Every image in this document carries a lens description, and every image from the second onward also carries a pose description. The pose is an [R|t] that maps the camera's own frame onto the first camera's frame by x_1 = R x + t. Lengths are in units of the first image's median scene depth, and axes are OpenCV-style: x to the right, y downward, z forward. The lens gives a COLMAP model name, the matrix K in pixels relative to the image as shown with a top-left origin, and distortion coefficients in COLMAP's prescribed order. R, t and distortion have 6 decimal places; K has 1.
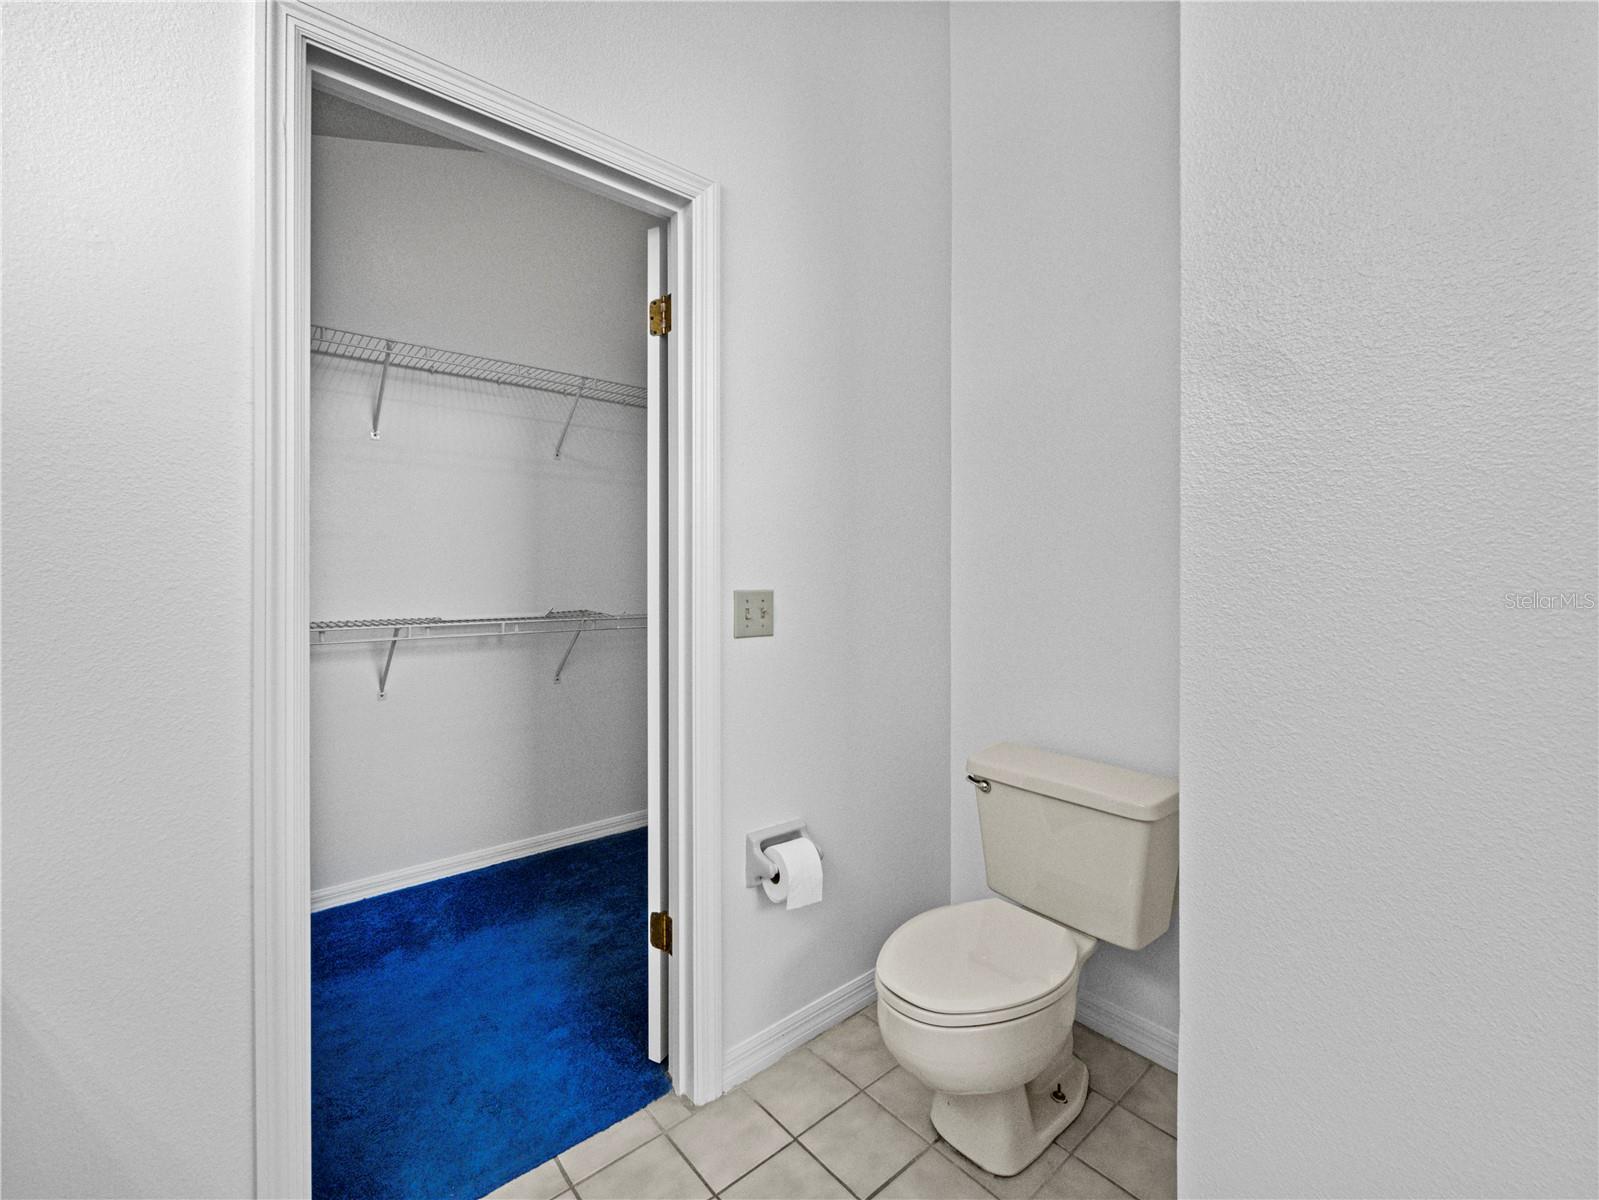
lens RADIAL K [[686.7, 0, 810.6], [0, 686.7, 572.3], [0, 0, 1]] dist [-0.003274, 0.000776]
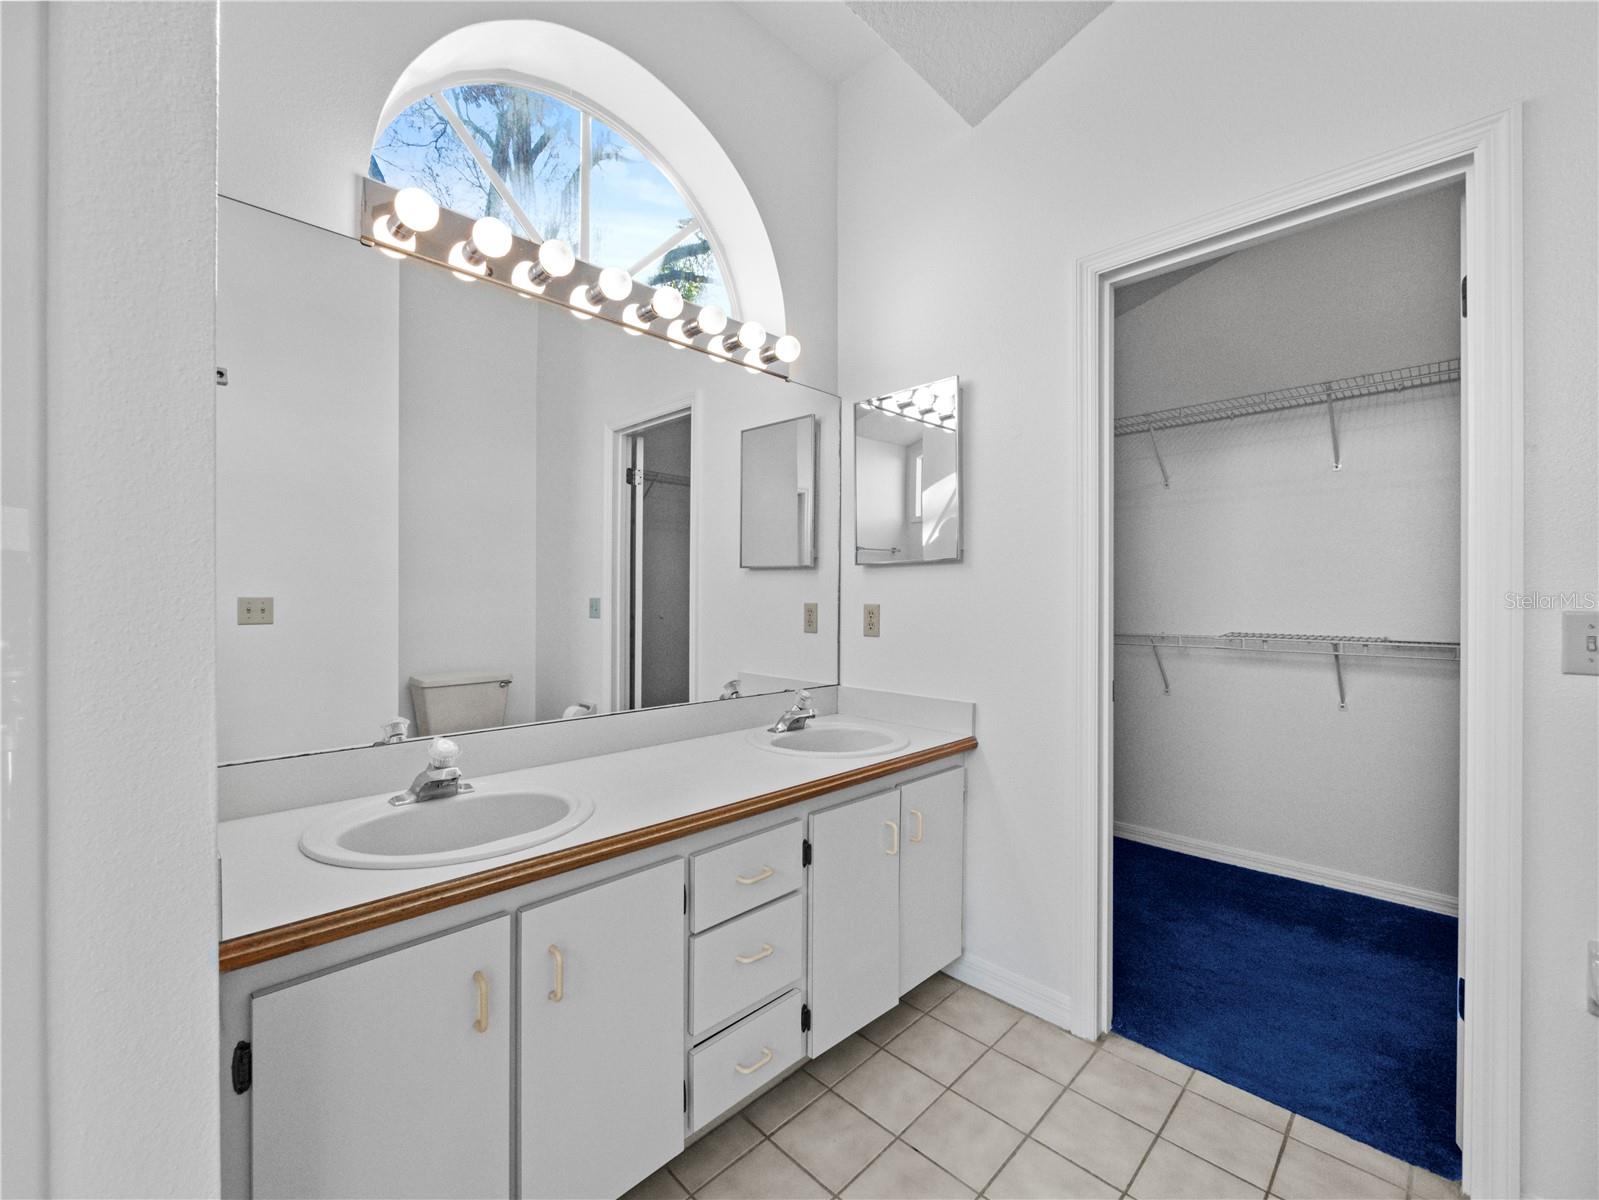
lens RADIAL K [[686.7, 0, 799.9], [0, 686.7, 599.1], [0, 0, 1]] dist [-0.003274, 0.000776]
pose [[0.082070, 0.002981, -0.996622, 0.422675], [0.000410, 0.999995, 0.003024, 0.007190], [0.996627, -0.000657, 0.082068, 0.066280]]
